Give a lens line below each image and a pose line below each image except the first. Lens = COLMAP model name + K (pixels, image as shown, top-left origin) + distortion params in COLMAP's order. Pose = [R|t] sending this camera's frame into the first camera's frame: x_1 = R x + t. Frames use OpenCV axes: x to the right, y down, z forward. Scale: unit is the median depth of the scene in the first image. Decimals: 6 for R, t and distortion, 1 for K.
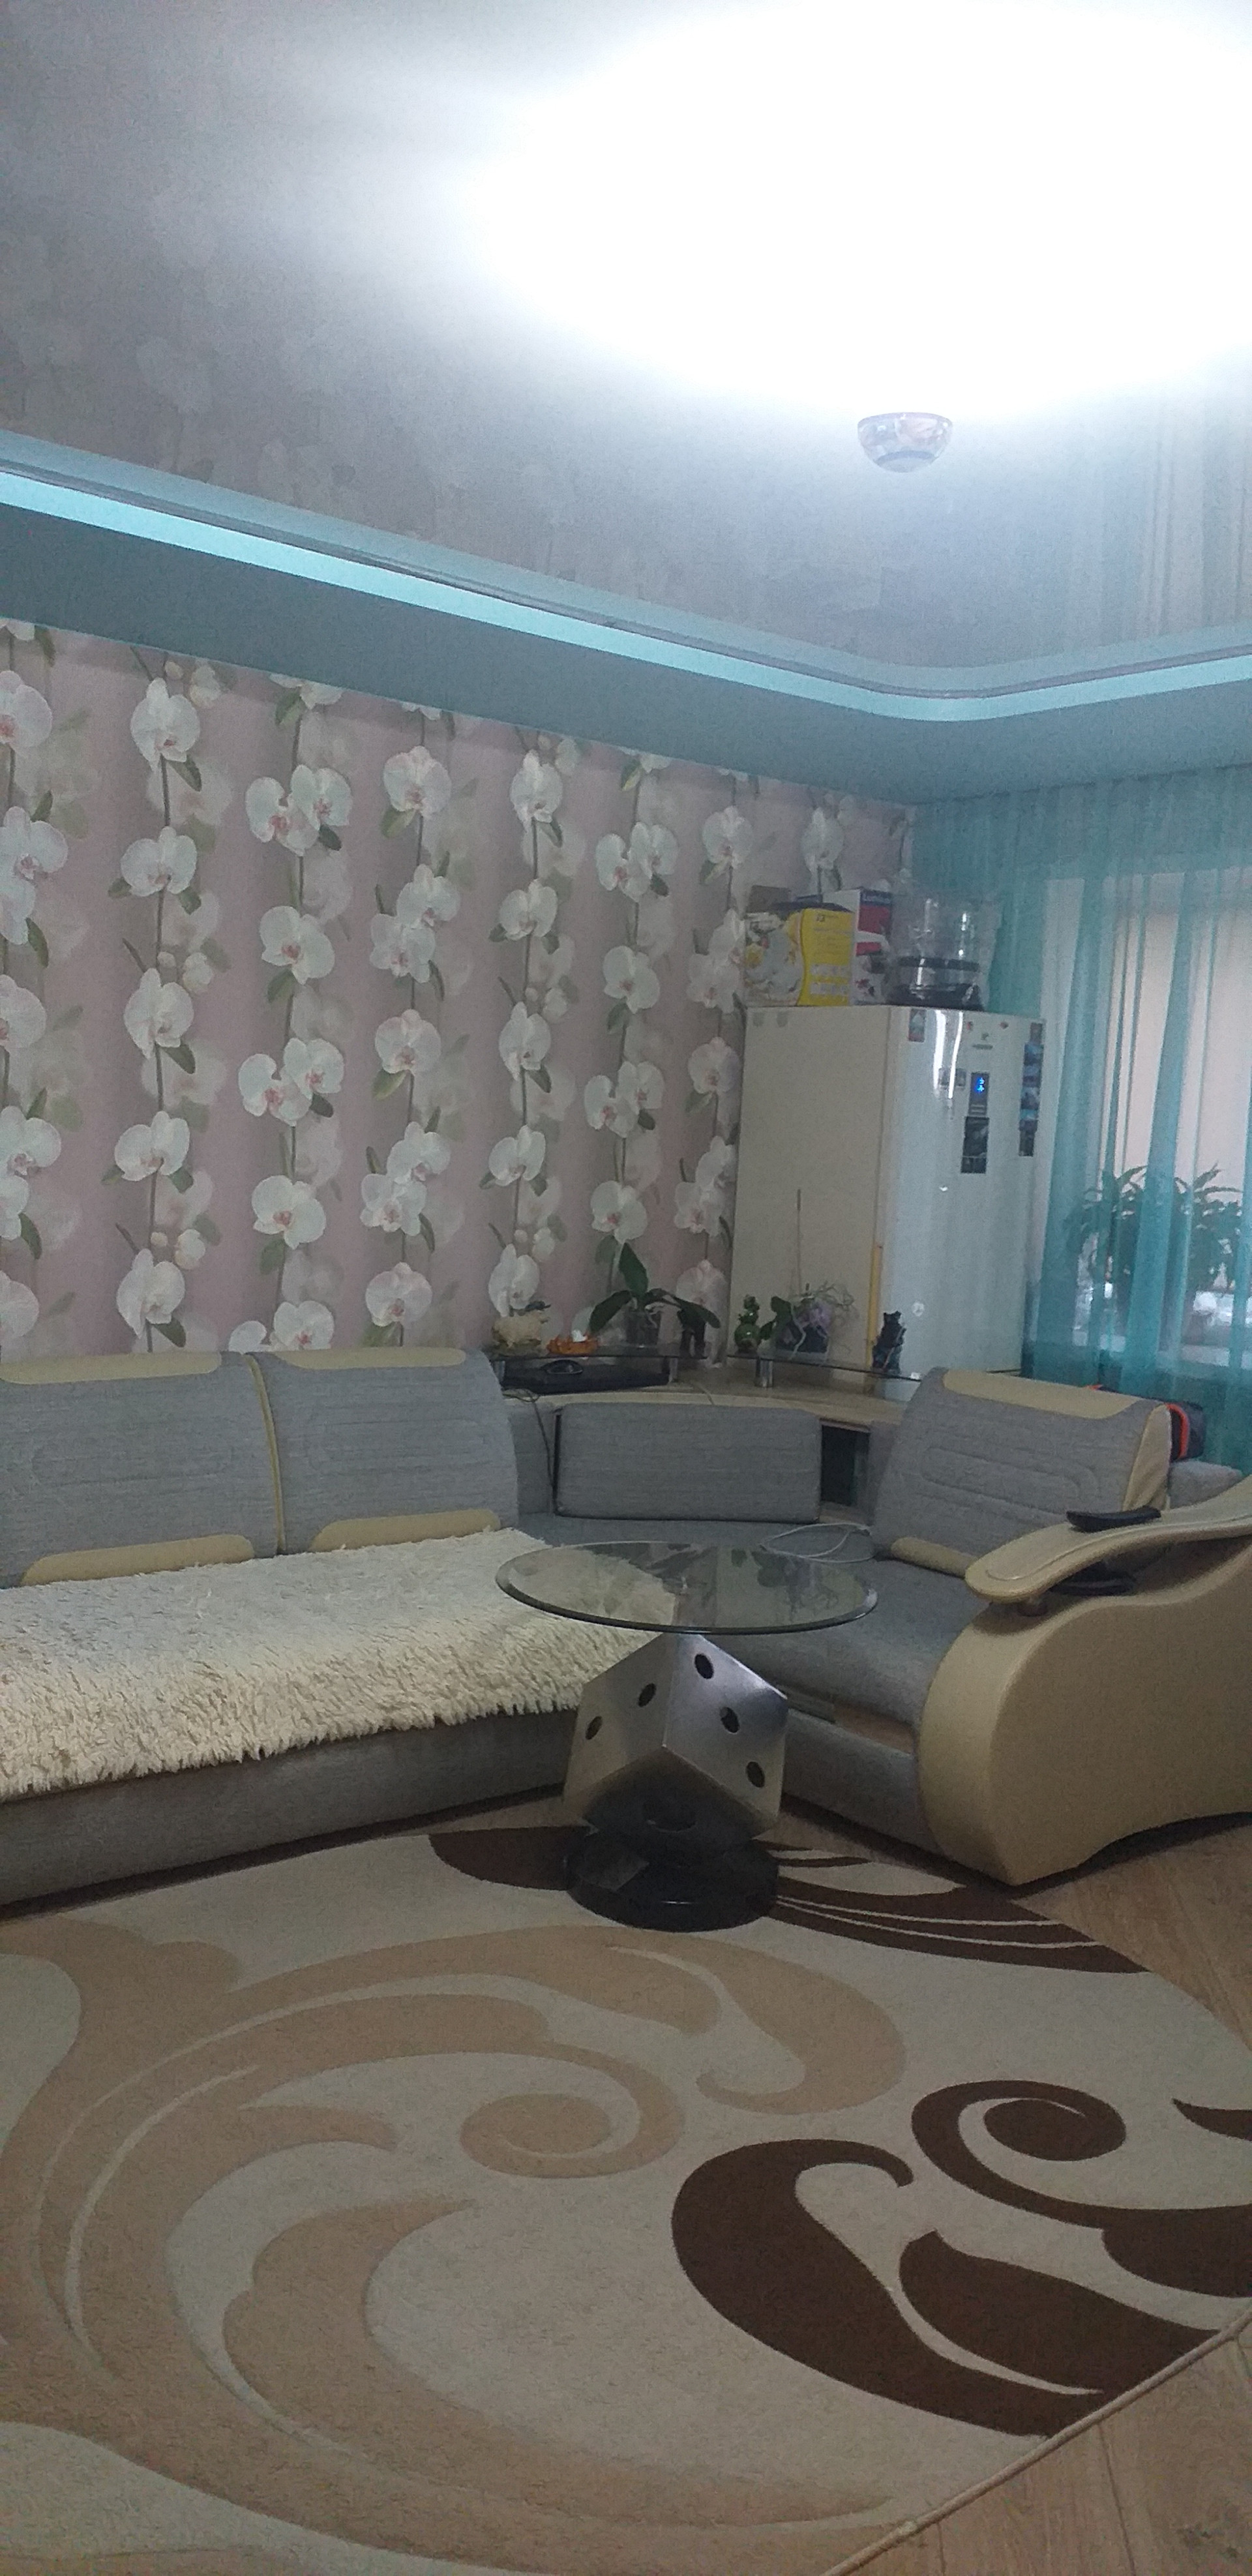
lens RADIAL K [[2042.0, 0, 626.0], [0, 2042.0, 1288.0], [0, 0, 1]] dist [-0.002805, -0.001040]
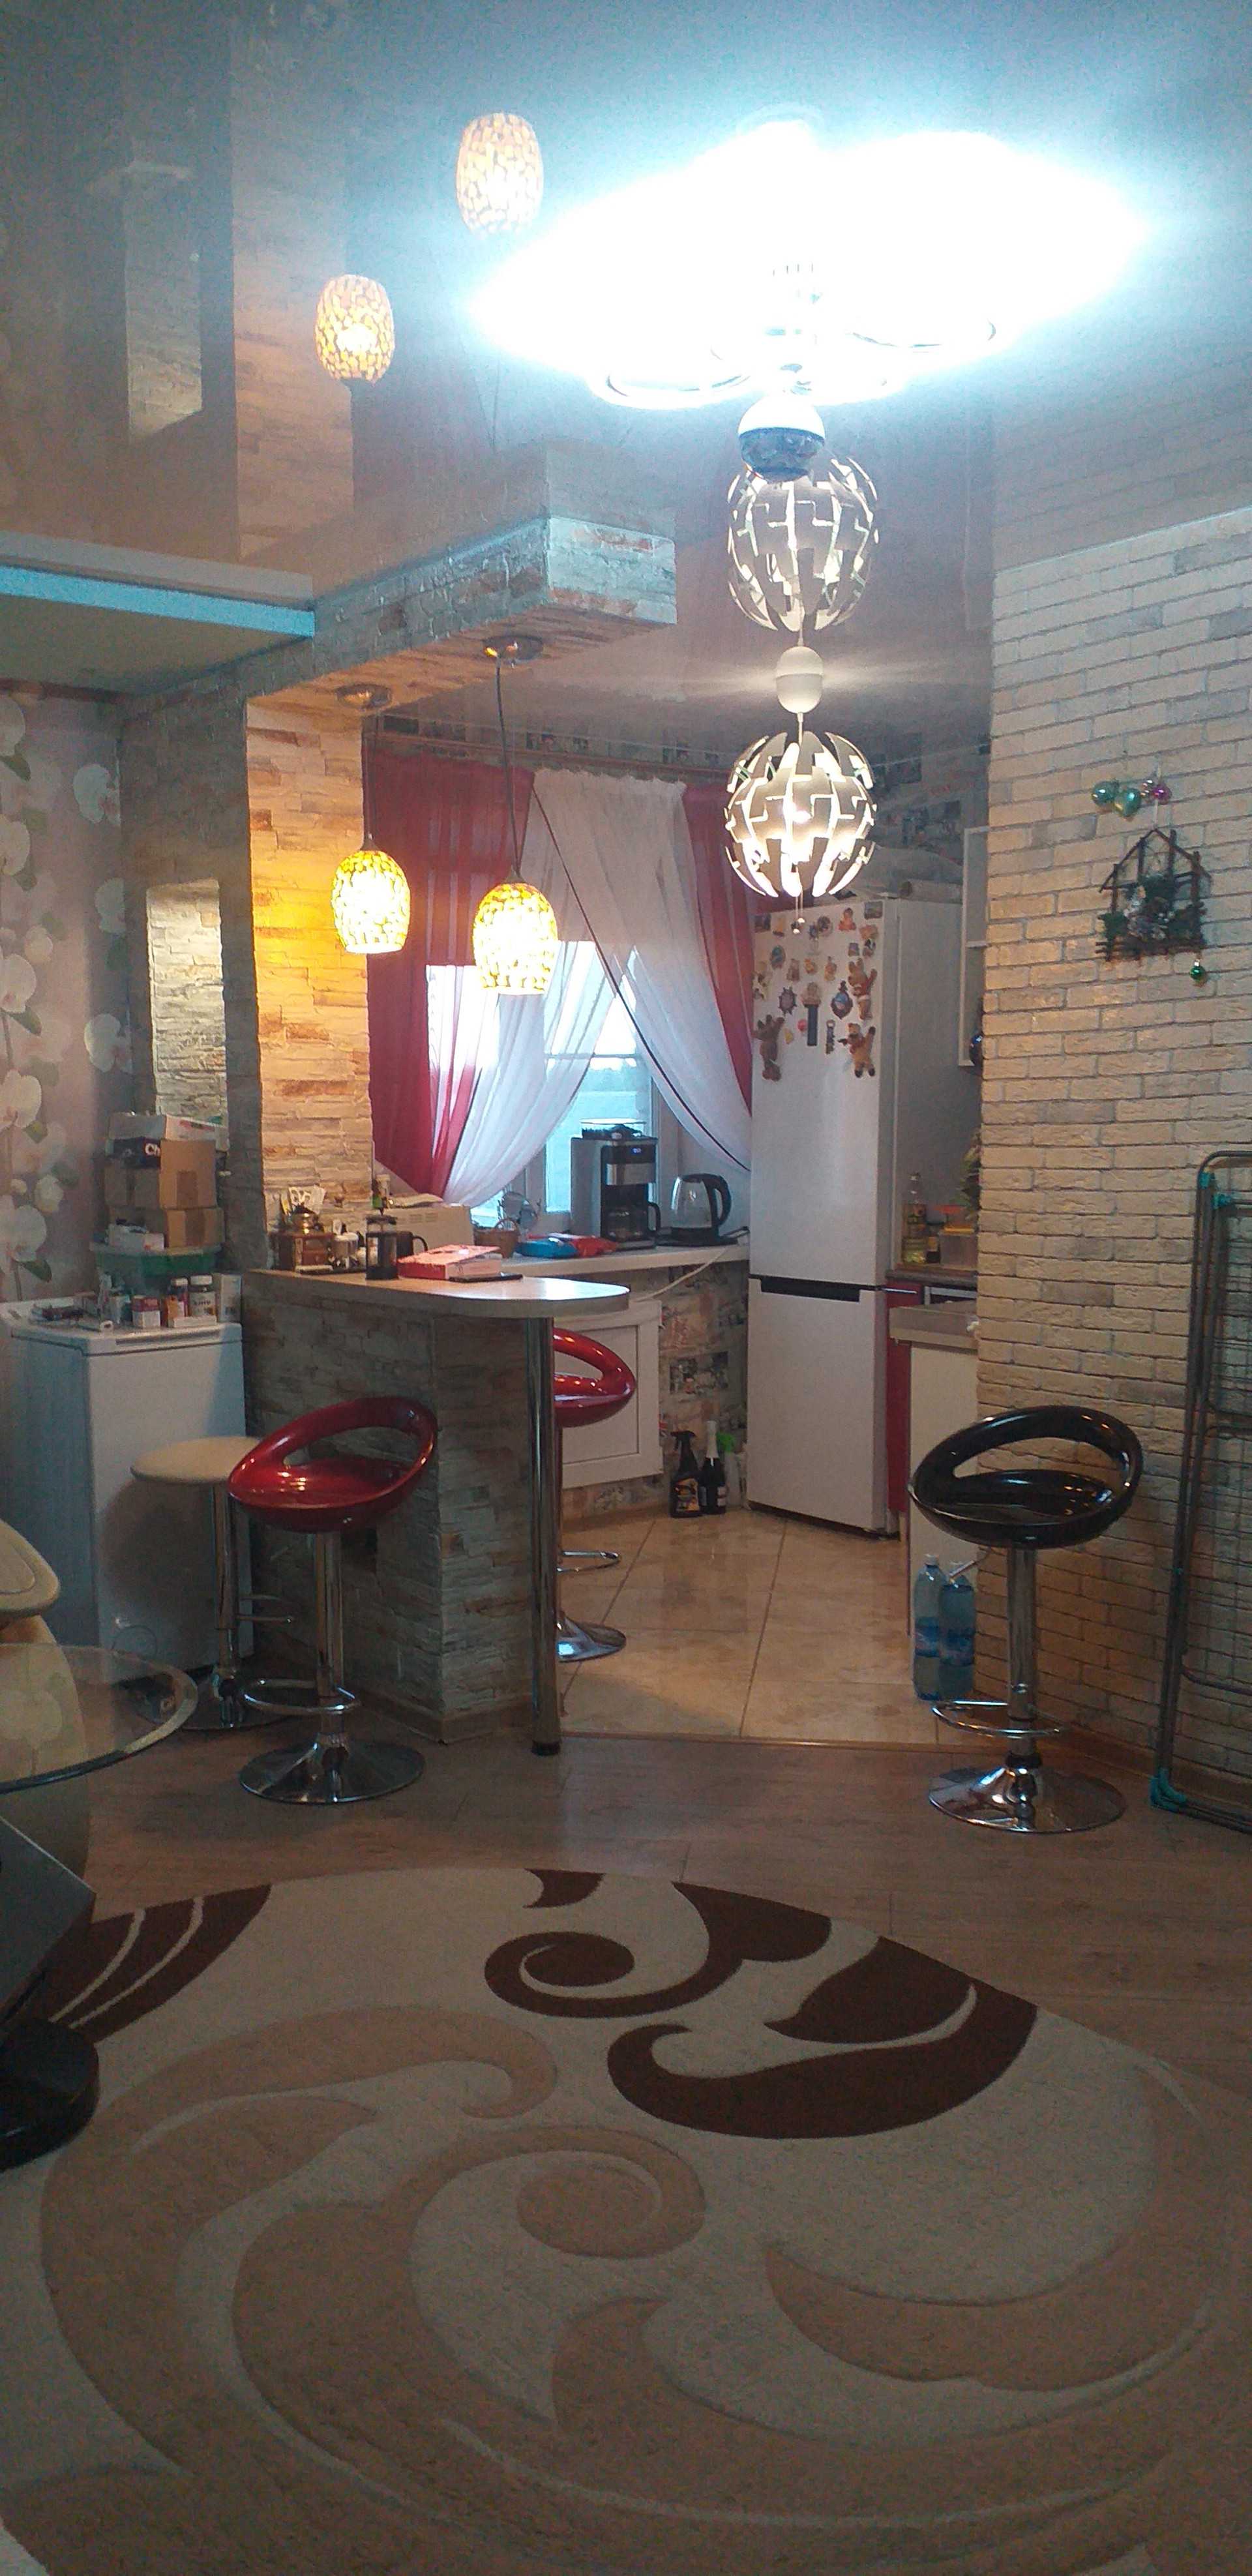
lens RADIAL K [[2042.0, 0, 626.0], [0, 2042.0, 1288.0], [0, 0, 1]] dist [-0.002805, -0.001040]
pose [[0.063472, -0.146364, 0.987192, -0.876692], [0.112644, 0.983916, 0.138636, -0.105107], [-0.991606, 0.102402, 0.078938, 0.895553]]
